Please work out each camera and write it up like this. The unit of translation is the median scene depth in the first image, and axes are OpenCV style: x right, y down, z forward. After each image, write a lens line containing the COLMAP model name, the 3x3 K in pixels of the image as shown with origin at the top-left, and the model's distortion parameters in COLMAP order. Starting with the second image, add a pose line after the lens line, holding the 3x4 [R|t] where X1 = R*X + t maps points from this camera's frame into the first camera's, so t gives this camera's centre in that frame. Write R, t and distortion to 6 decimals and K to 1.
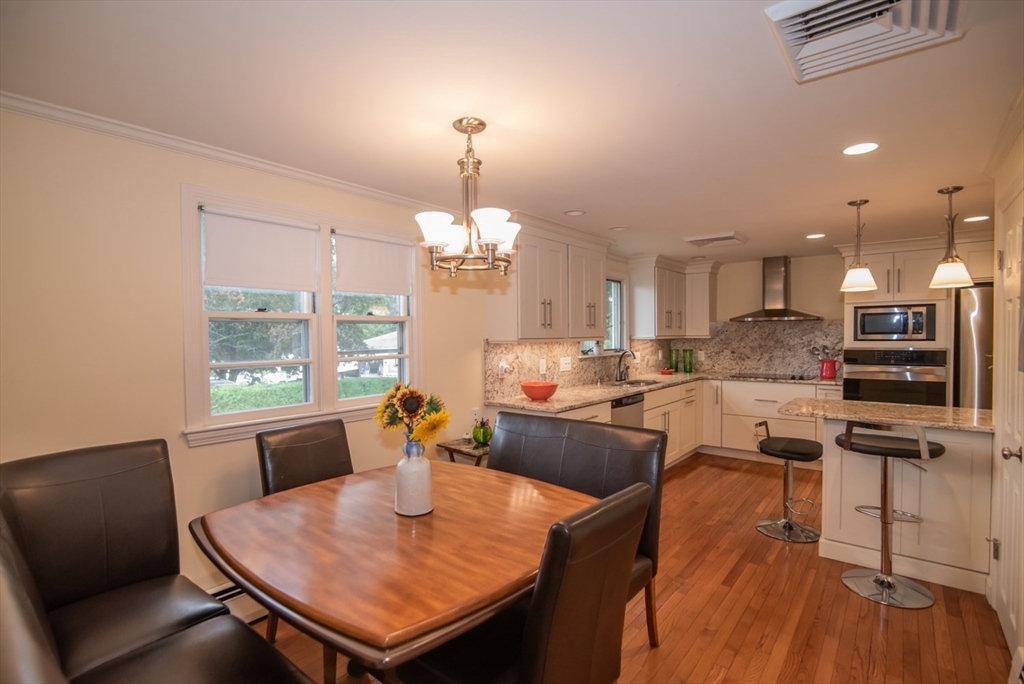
lens RADIAL K [[505.7, 0, 449.8], [0, 505.7, 344.4], [0, 0, 1]] dist [-0.000104, 0.000167]
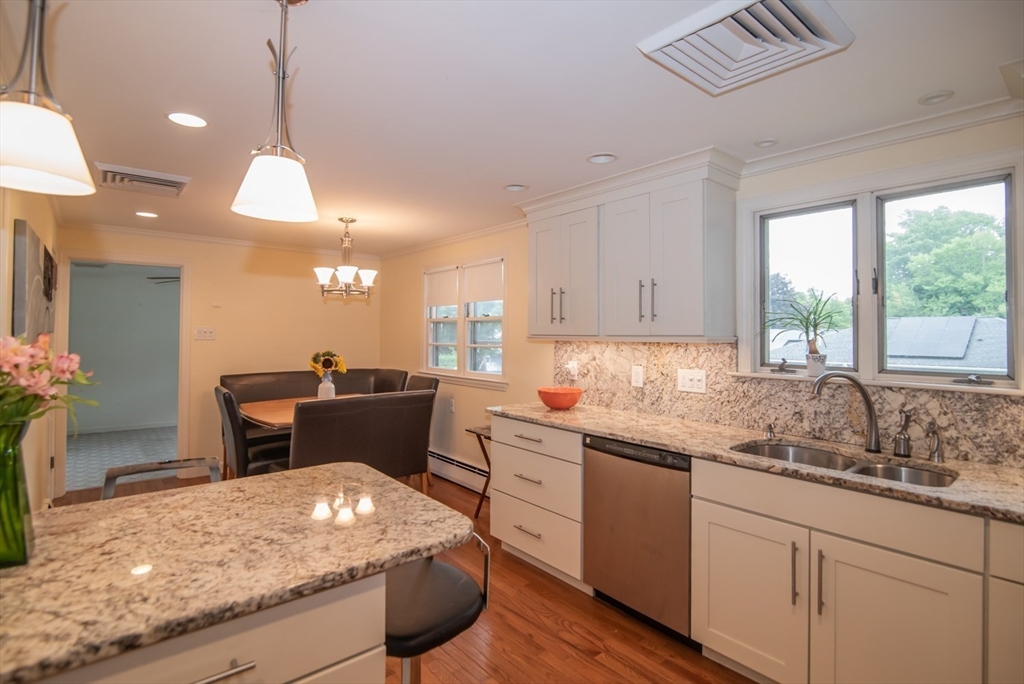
lens RADIAL K [[477.6, 0, 523.6], [0, 477.6, 324.4], [0, 0, 1]] dist [-0.016155, 0.000595]
pose [[-0.102136, -0.014364, -0.994667, 0.852929], [-0.027802, 0.999546, -0.011580, -0.016510], [0.994382, 0.026471, -0.102489, 0.898407]]
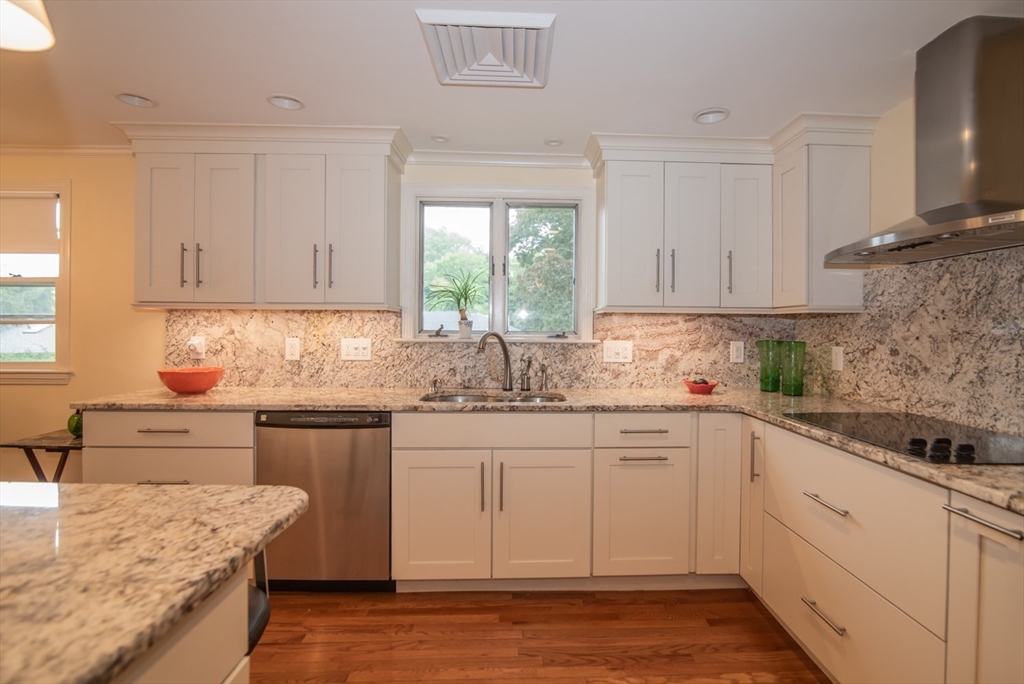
lens RADIAL K [[477.6, 0, 523.6], [0, 477.6, 324.4], [0, 0, 1]] dist [-0.016155, 0.000595]
pose [[0.694465, 0.010754, -0.719446, 0.828155], [-0.029590, 0.999469, -0.013622, 0.011154], [0.718918, 0.030748, 0.694415, 0.776430]]
